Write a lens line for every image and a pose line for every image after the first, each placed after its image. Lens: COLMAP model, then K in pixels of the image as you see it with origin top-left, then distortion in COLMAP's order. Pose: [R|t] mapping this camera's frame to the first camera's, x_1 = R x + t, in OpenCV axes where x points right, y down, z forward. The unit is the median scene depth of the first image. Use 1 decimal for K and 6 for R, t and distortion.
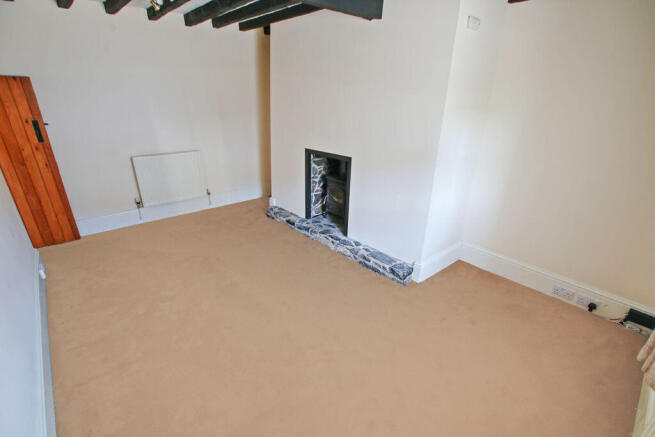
lens RADIAL K [[303.3, 0, 326.6], [0, 303.3, 220.7], [0, 0, 1]] dist [-0.000179, -0.000031]
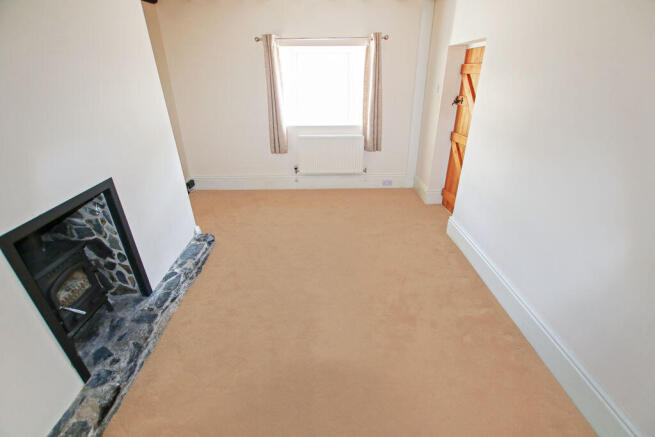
lens RADIAL K [[303.3, 0, 328.5], [0, 303.3, 219.3], [0, 0, 1]] dist [-0.000179, -0.000031]
pose [[-0.744762, -0.300831, 0.595676, -0.610042], [0.265808, 0.685031, 0.678291, -0.434987], [-0.612107, 0.663501, -0.430222, 1.002952]]
